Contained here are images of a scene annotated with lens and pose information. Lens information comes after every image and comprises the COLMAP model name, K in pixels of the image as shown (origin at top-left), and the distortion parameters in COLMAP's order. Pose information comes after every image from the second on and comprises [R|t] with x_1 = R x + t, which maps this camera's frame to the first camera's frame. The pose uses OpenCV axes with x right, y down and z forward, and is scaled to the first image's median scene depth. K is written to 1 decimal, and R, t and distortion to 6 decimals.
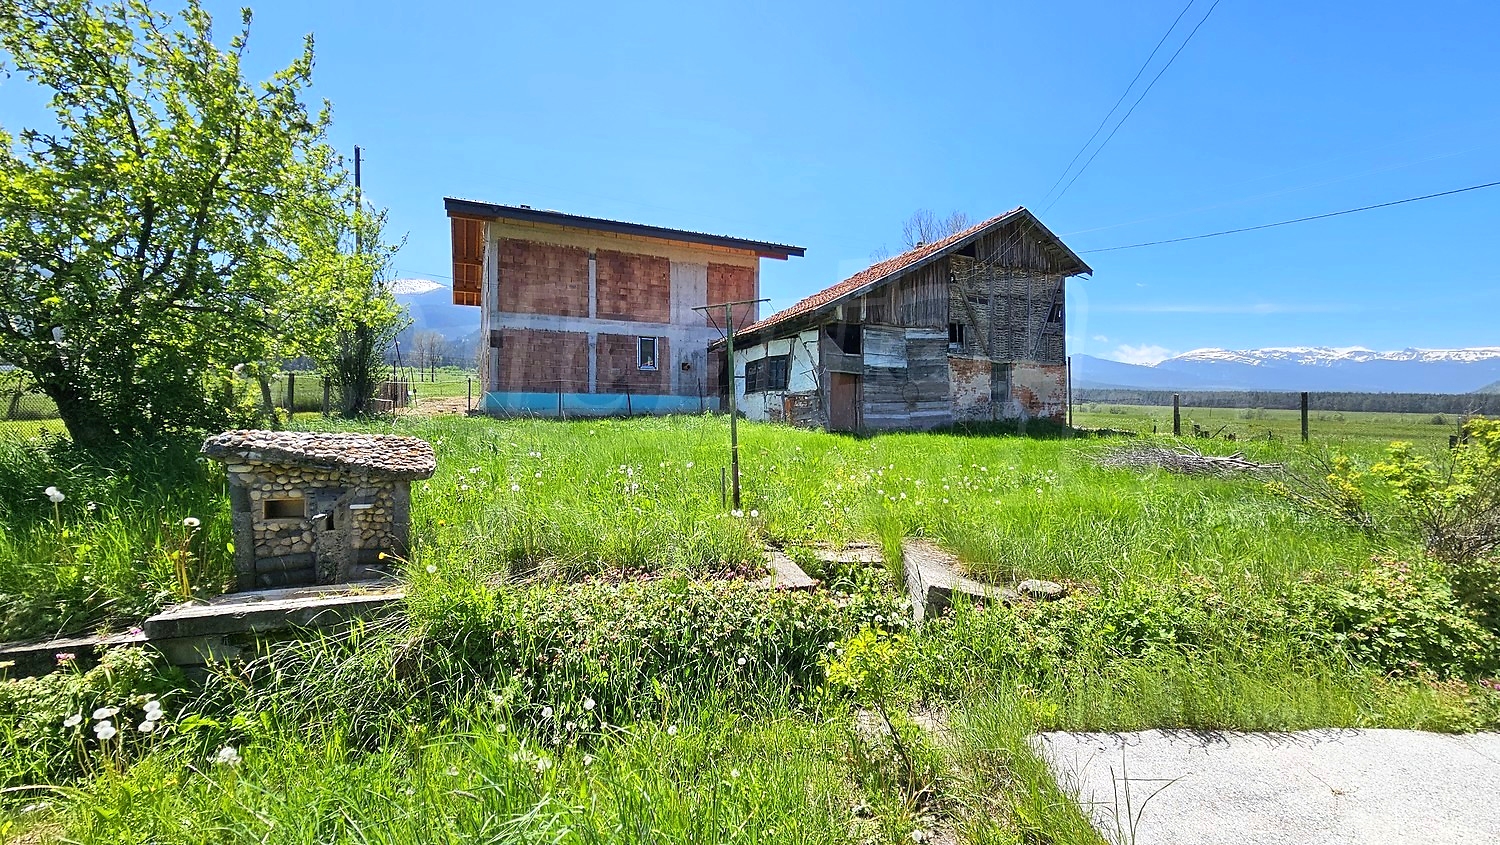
lens RADIAL K [[616.4, 0, 741.7], [0, 616.4, 427.9], [0, 0, 1]] dist [-0.004037, 0.001426]
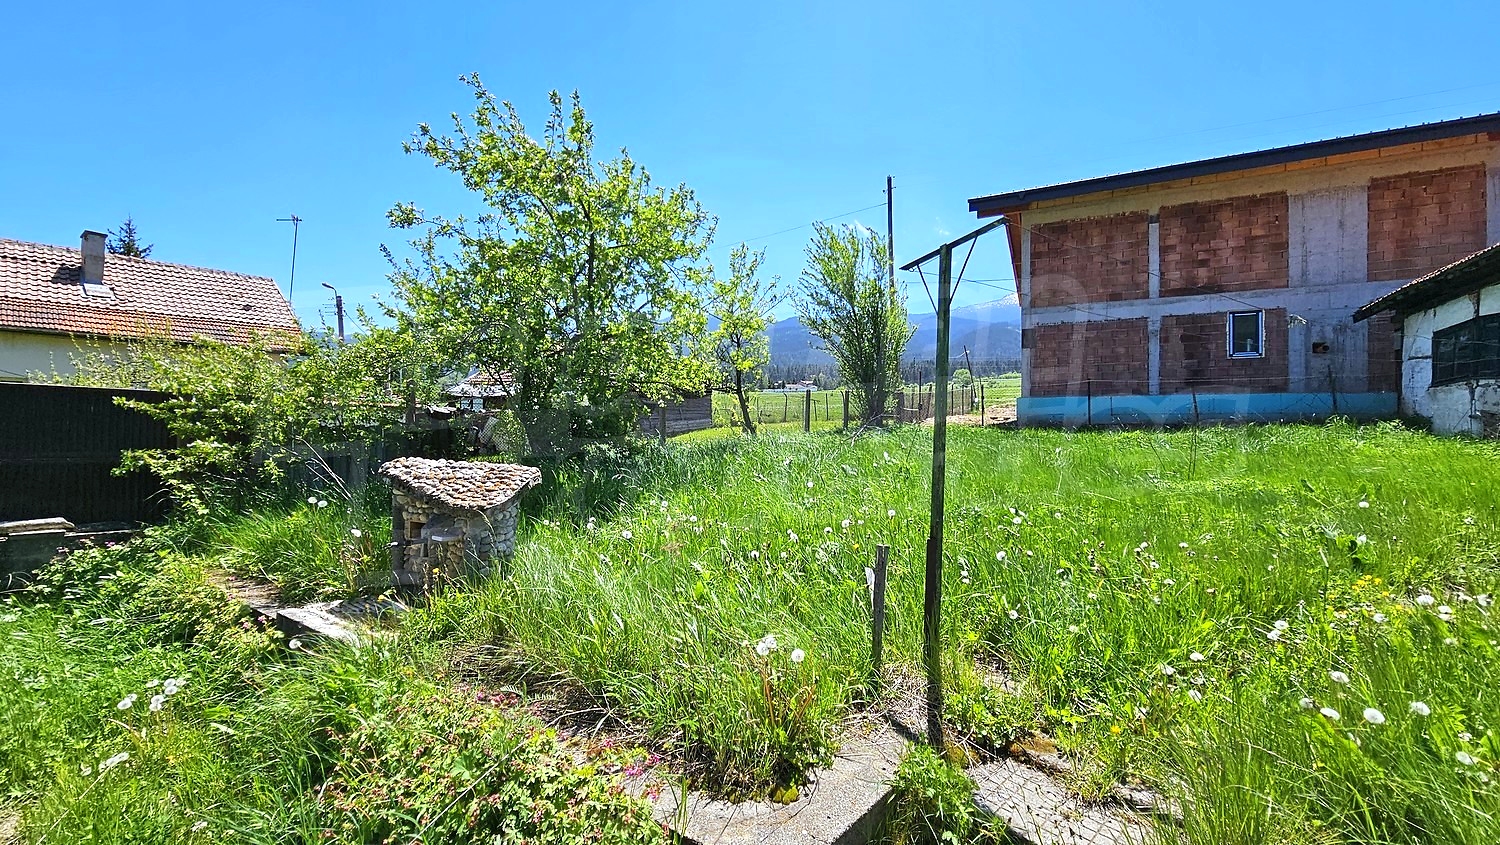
lens RADIAL K [[616.4, 0, 746.3], [0, 616.4, 425.6], [0, 0, 1]] dist [-0.004037, 0.001426]
pose [[0.595258, 0.000910, -0.803534, 0.115834], [-0.008773, 0.999947, -0.005367, -0.012953], [0.803487, 0.010244, 0.595234, 0.192132]]
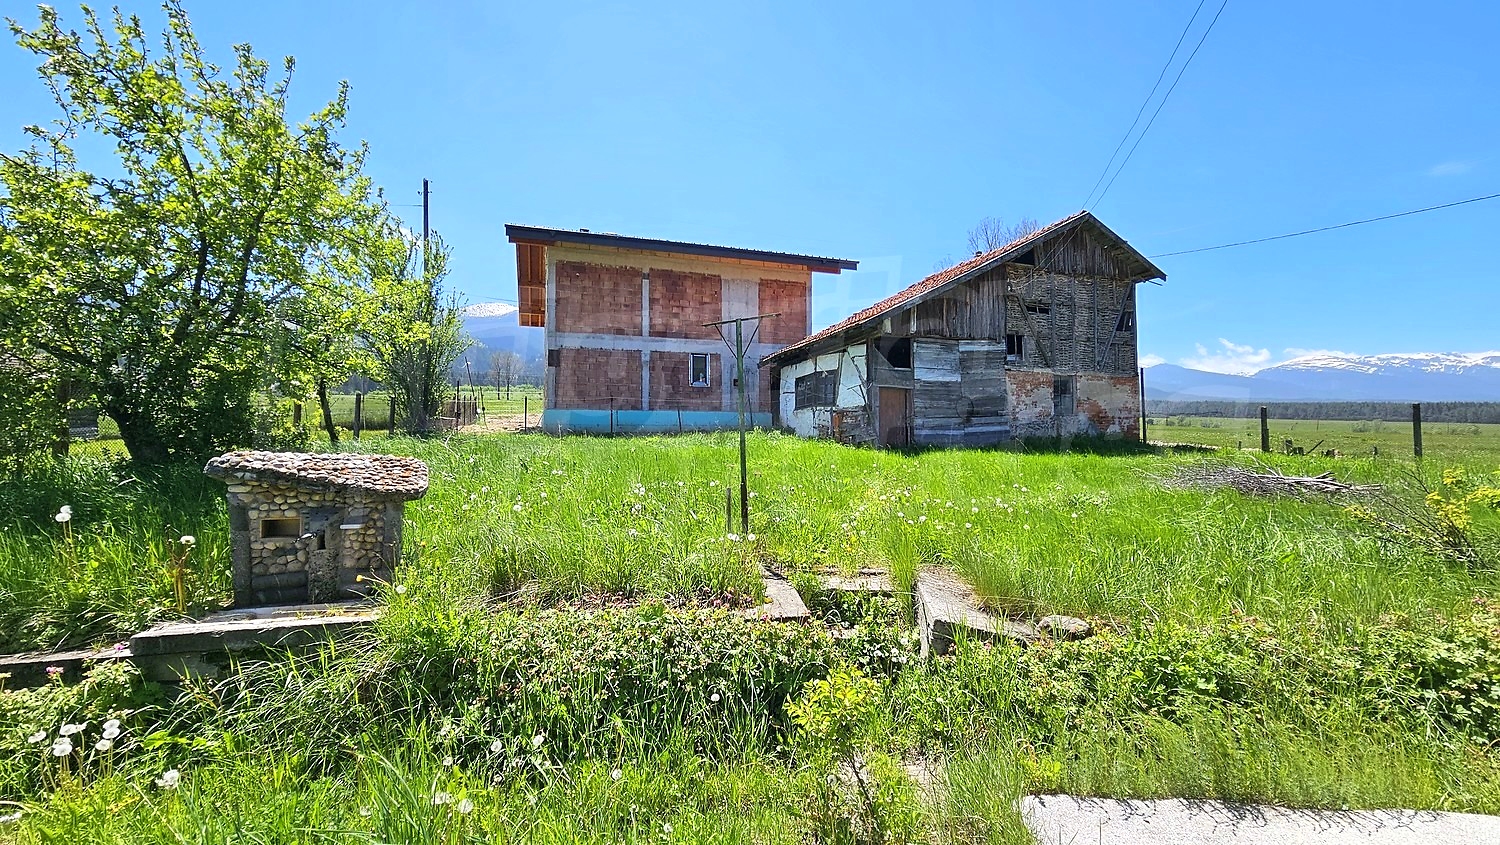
lens RADIAL K [[616.4, 0, 742.2], [0, 616.4, 427.2], [0, 0, 1]] dist [-0.004037, 0.001426]
pose [[0.994741, -0.004474, -0.102328, 0.030238], [0.001811, 0.999658, -0.026099, -0.001934], [0.102410, 0.025776, 0.994408, 0.012843]]
